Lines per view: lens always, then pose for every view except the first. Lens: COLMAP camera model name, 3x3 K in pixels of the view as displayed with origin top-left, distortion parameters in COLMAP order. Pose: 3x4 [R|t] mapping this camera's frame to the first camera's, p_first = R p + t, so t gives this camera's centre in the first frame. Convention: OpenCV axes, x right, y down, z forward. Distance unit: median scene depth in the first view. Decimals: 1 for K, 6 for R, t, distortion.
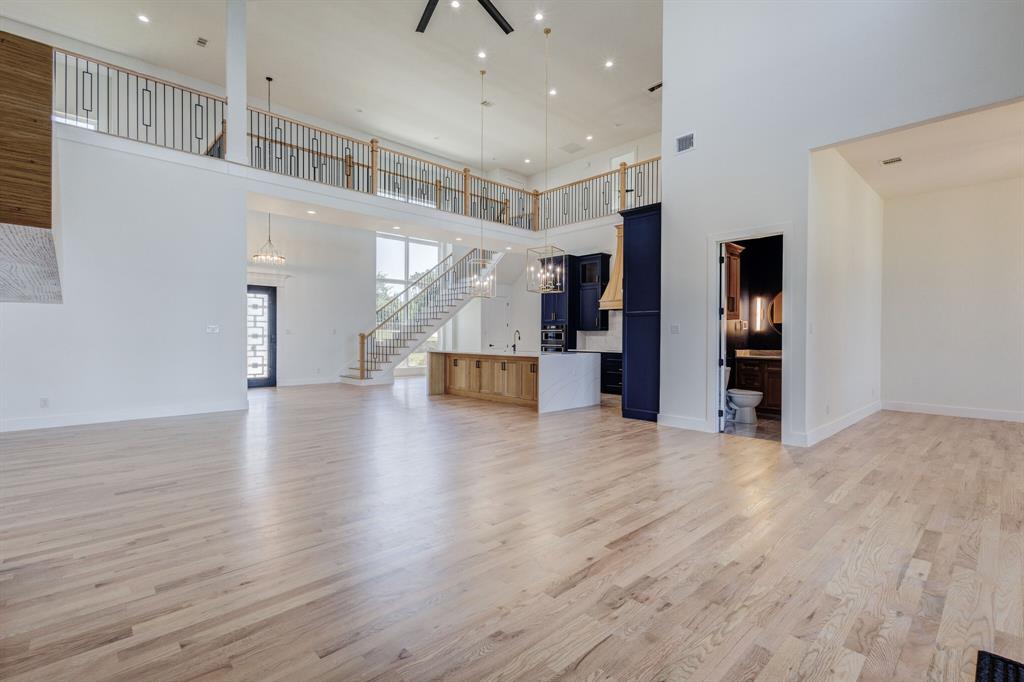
lens RADIAL K [[467.9, 0, 509.9], [0, 467.9, 339.9], [0, 0, 1]] dist [0.010398, -0.000113]
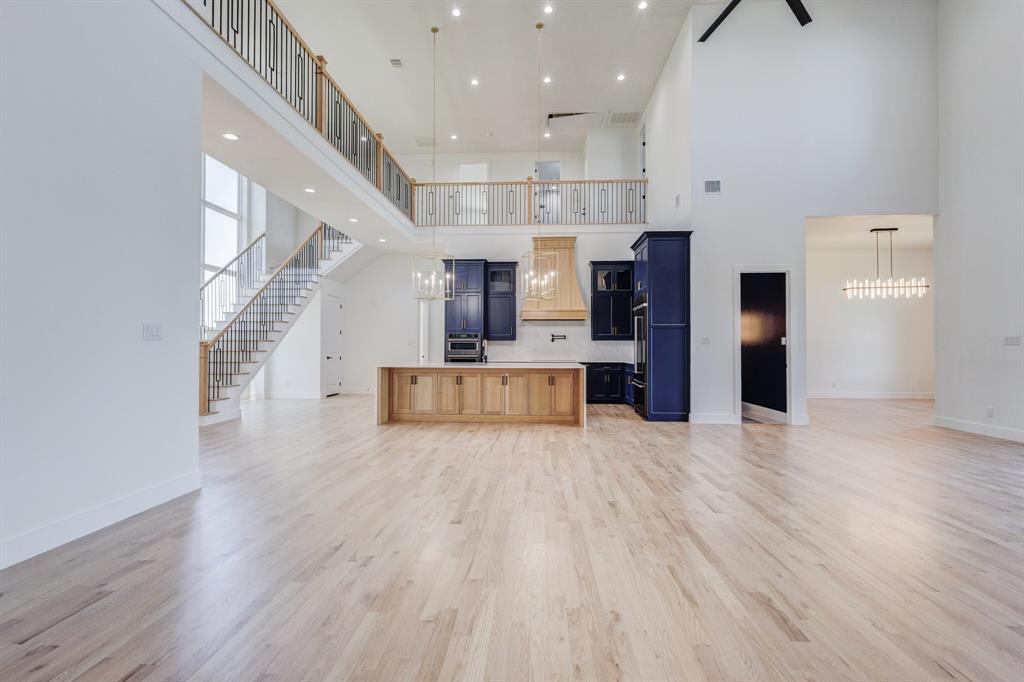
lens RADIAL K [[472.7, 0, 512.0], [0, 472.7, 341.0], [0, 0, 1]] dist [0.005518, -0.000991]
pose [[0.726827, 0.008051, 0.686773, -0.487502], [0.005508, 0.999831, -0.017549, -0.001543], [-0.686799, 0.016538, 0.726660, 0.279687]]
